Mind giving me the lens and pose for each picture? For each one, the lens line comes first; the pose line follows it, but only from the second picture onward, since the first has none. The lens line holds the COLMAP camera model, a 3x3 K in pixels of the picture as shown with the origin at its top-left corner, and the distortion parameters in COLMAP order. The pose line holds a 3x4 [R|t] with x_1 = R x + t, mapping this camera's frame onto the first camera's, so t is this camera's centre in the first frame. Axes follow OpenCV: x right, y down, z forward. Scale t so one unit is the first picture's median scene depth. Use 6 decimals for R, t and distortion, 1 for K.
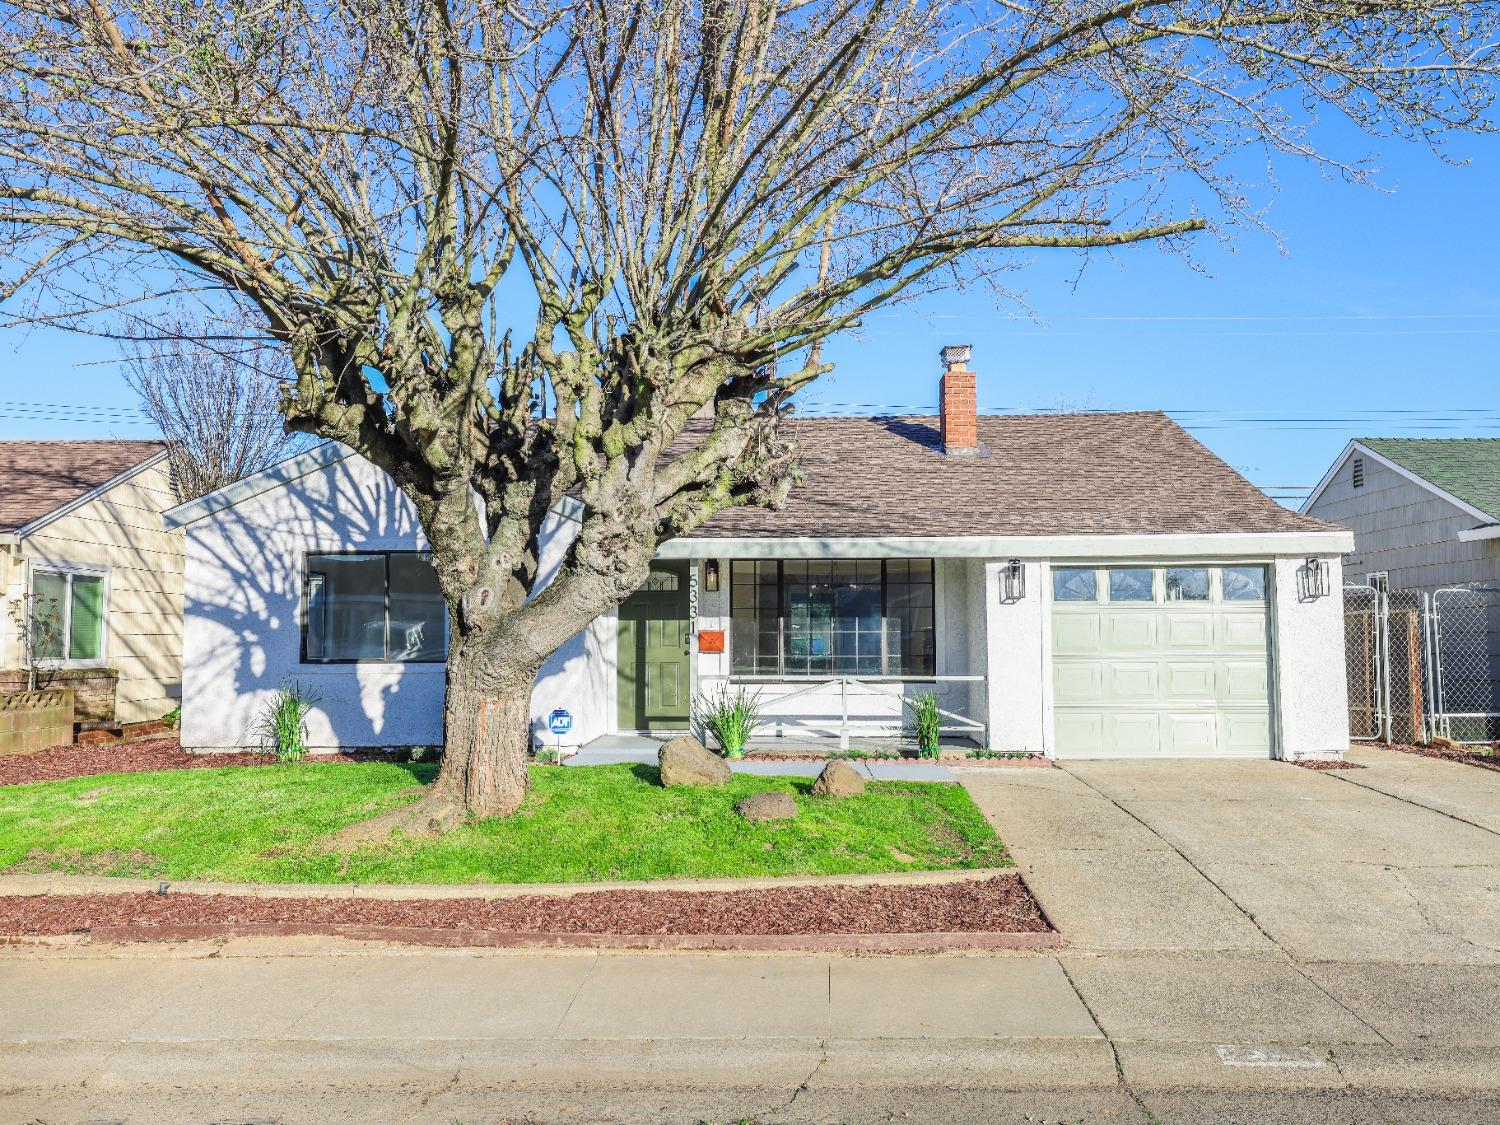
lens RADIAL K [[1282.9, 0, 767.9], [0, 1282.9, 558.3], [0, 0, 1]] dist [0.040207, 0.017855]
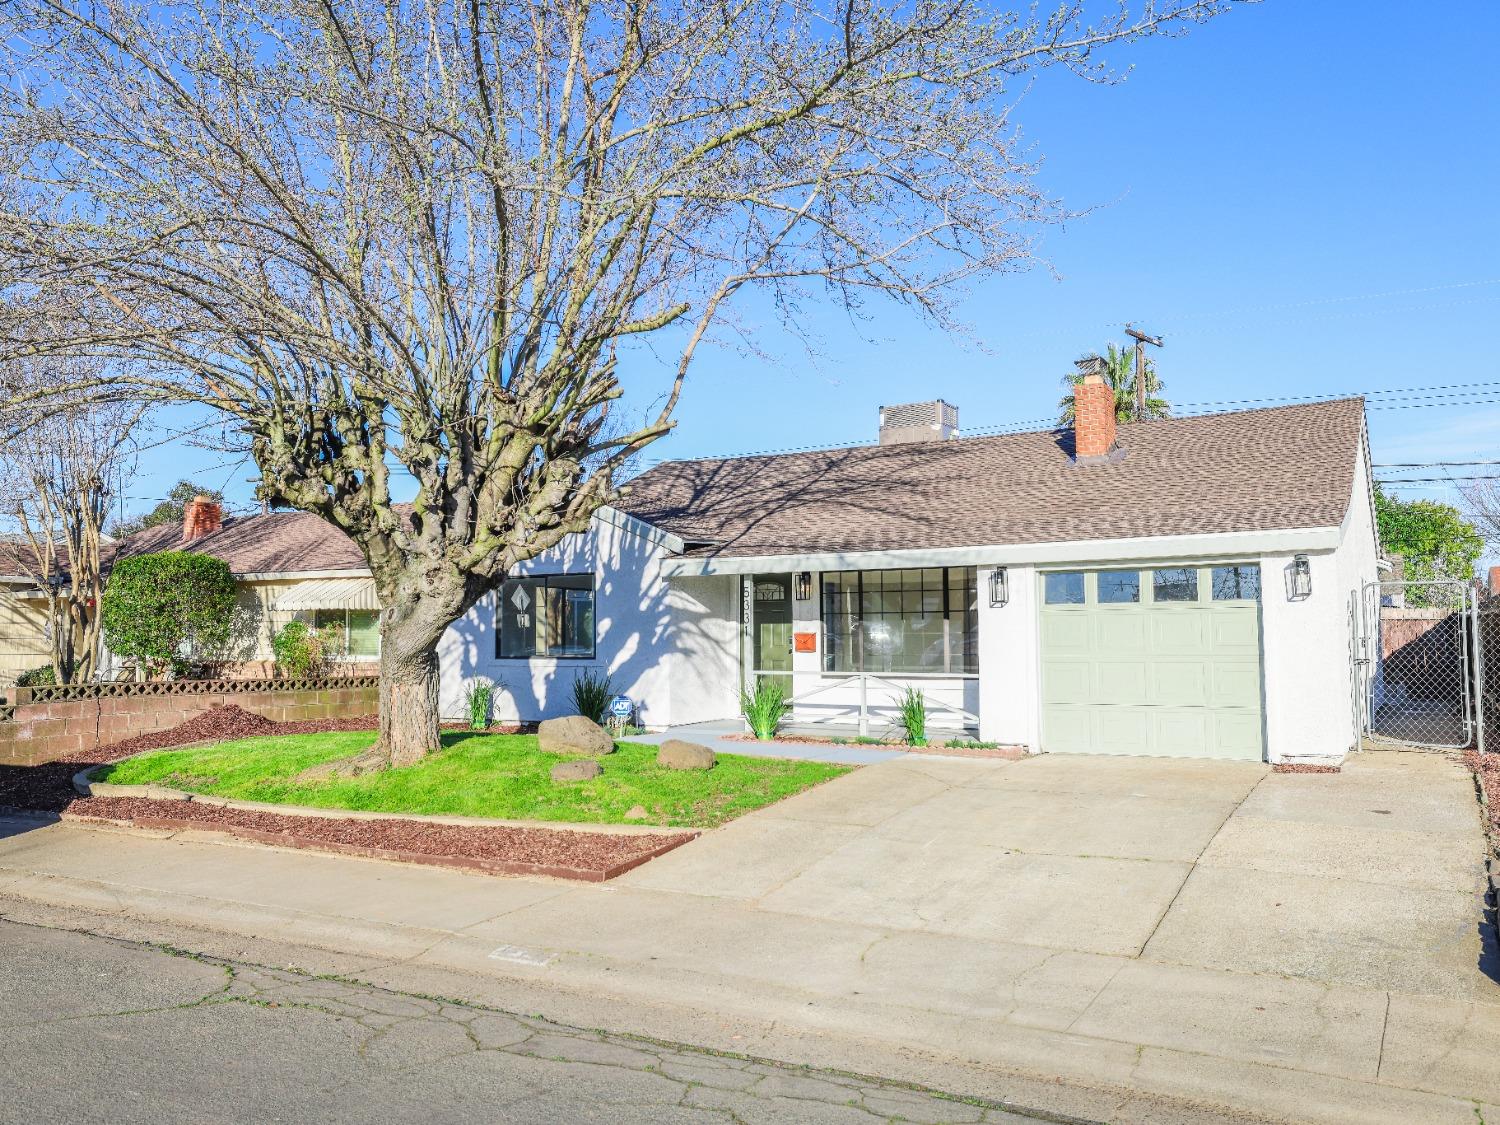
lens RADIAL K [[1194.2, 0, 735.9], [0, 1194.2, 560.6], [0, 0, 1]] dist [0.010115, -0.006260]
pose [[0.875114, -0.031745, -0.482875, 0.477285], [0.032818, 0.999442, -0.006229, -0.004702], [0.482803, -0.010396, 0.875667, 0.010344]]
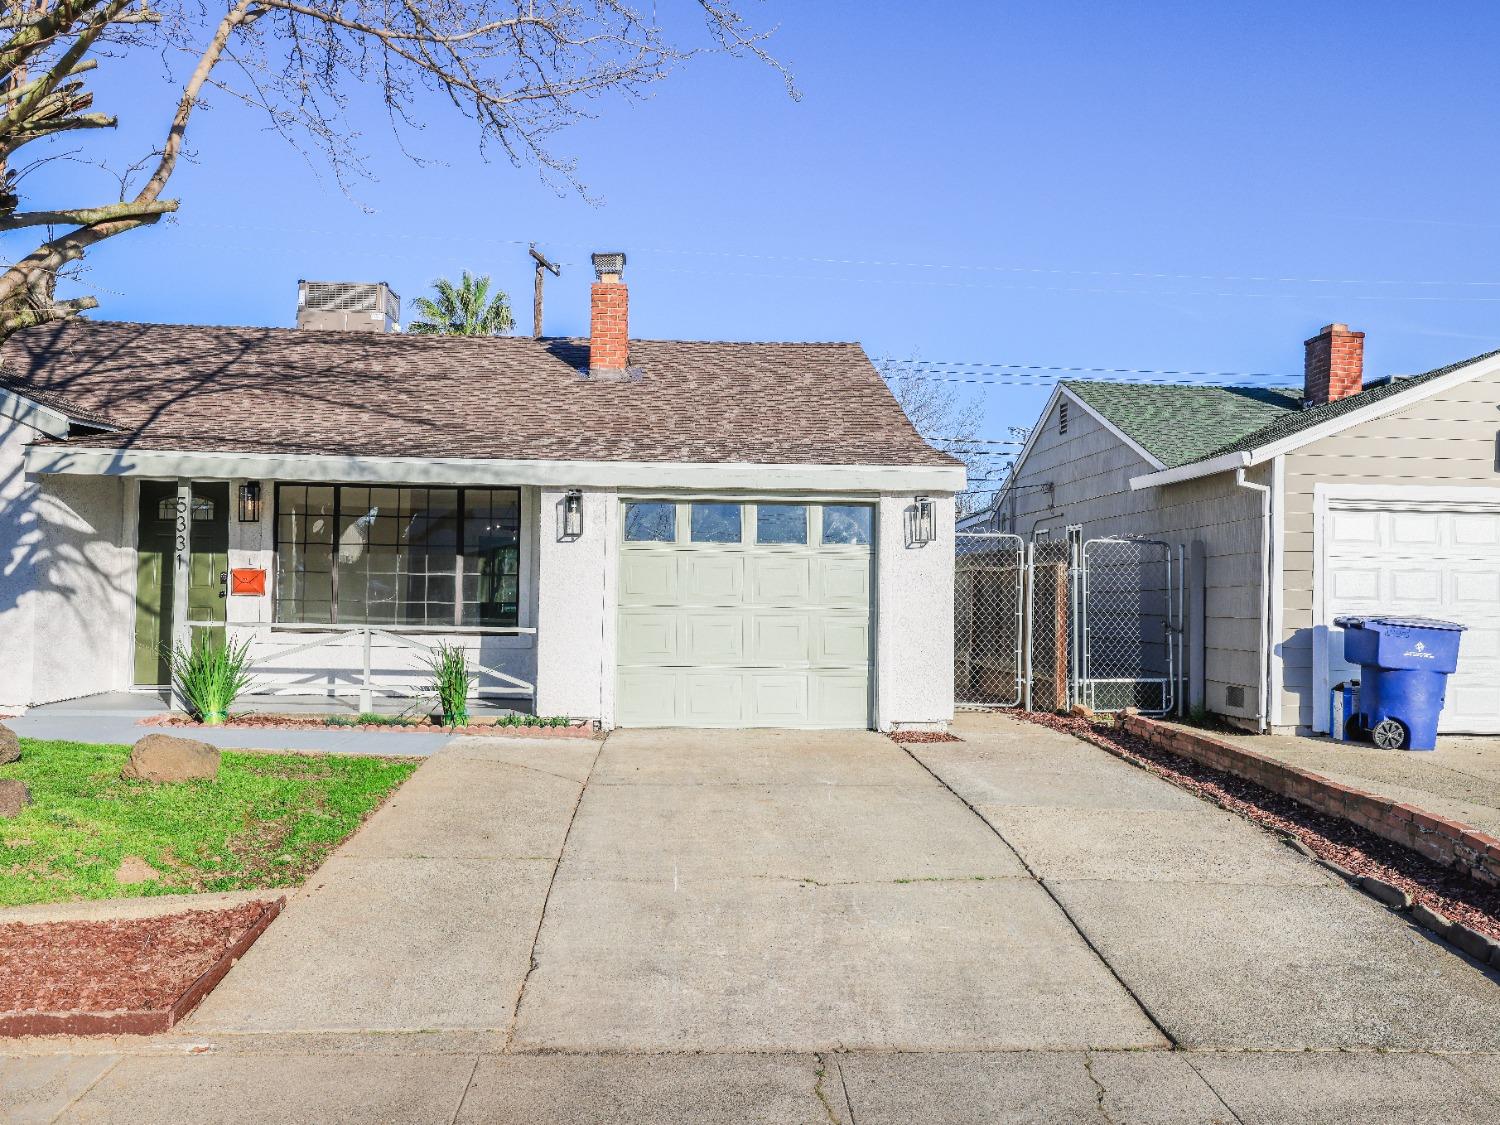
lens RADIAL K [[1248.1, 0, 756.2], [0, 1248.1, 567.6], [0, 0, 1]] dist [-0.017606, 0.053169]
pose [[0.995914, 0.026599, 0.086297, 0.237588], [-0.030357, 0.998634, 0.042523, 0.014173], [-0.085048, -0.044969, 0.995362, 0.179455]]
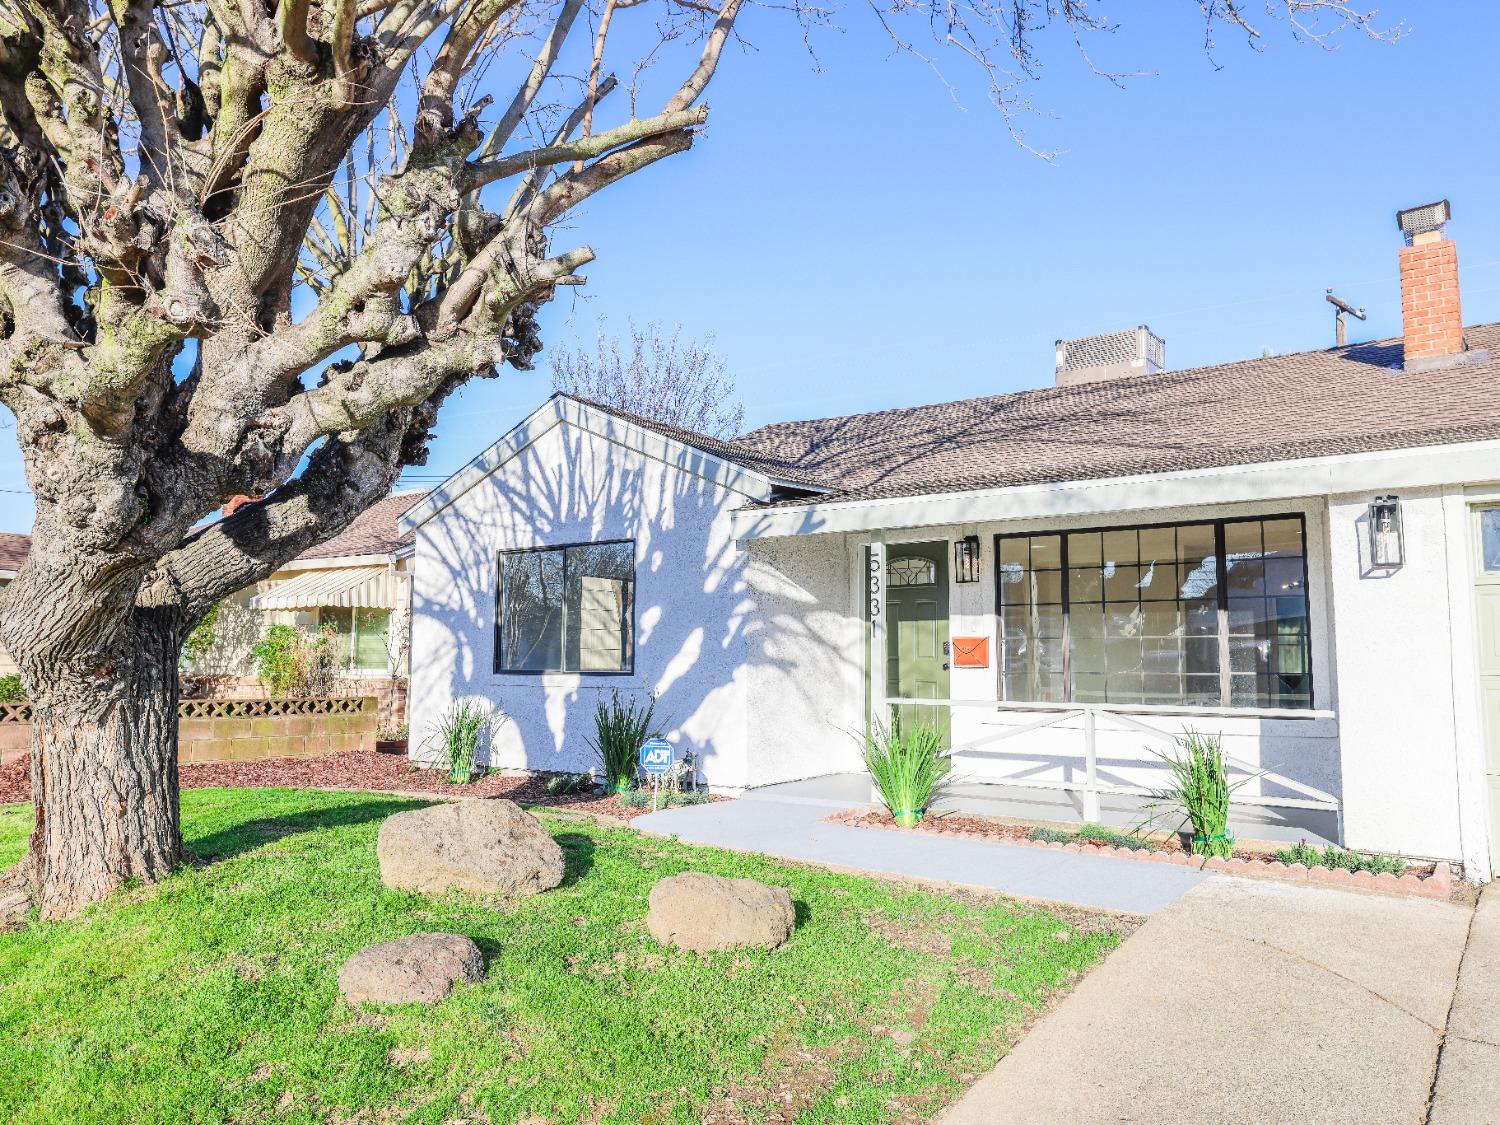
lens RADIAL K [[1071.0, 0, 785.8], [0, 1071.0, 561.4], [0, 0, 1]] dist [0.005814, 0.014596]
pose [[0.834973, -0.039689, -0.548858, 0.225218], [0.025887, 0.999124, -0.032868, 0.036710], [0.549681, 0.013235, 0.835270, 0.477888]]
